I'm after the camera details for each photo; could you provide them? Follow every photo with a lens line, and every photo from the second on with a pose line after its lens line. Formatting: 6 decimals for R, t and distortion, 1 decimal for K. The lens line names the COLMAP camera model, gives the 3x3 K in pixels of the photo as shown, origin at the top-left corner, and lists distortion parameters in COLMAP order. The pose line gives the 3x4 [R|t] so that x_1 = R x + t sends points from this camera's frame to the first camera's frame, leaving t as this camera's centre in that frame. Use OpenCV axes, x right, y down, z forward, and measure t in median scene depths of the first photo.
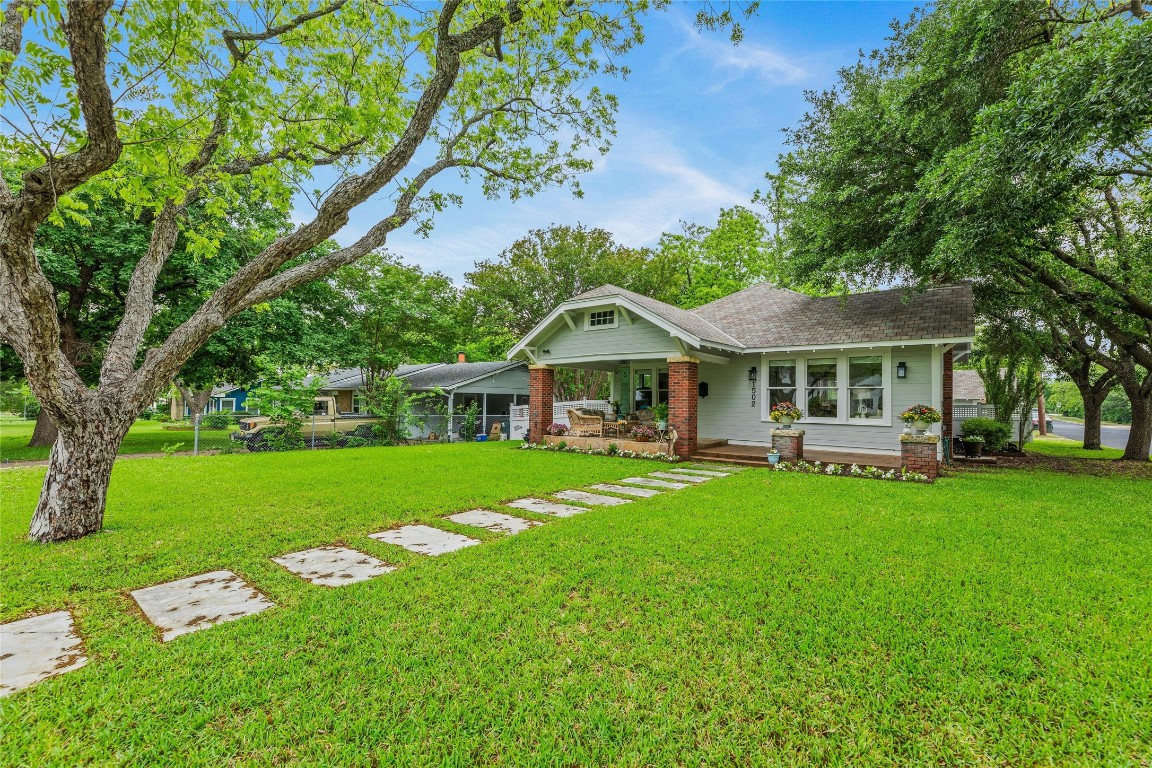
lens RADIAL K [[457.9, 0, 582.6], [0, 457.9, 392.3], [0, 0, 1]] dist [-0.000390, -0.000013]
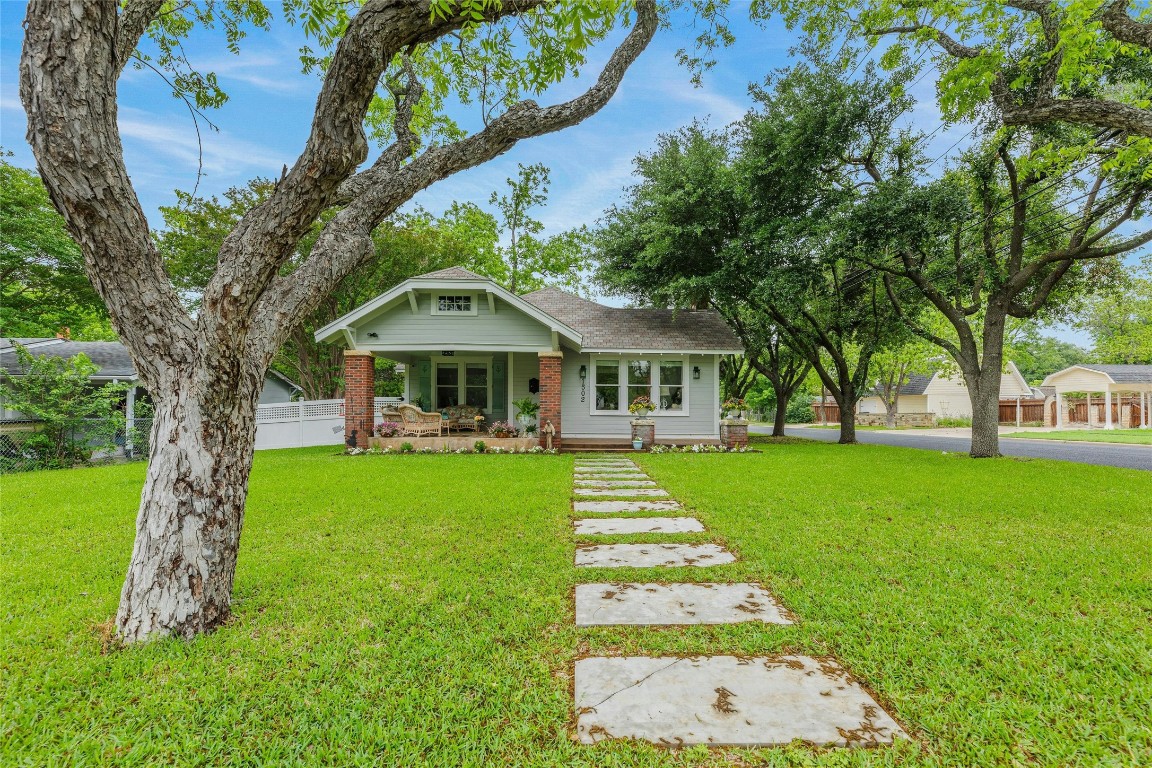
lens RADIAL K [[493.7, 0, 565.2], [0, 493.7, 401.2], [0, 0, 1]] dist [-0.003806, -0.000934]
pose [[0.786967, 0.002775, 0.616989, -0.373859], [-0.010015, 0.999916, 0.008276, 0.019694], [-0.616914, -0.012692, 0.786928, 0.101304]]
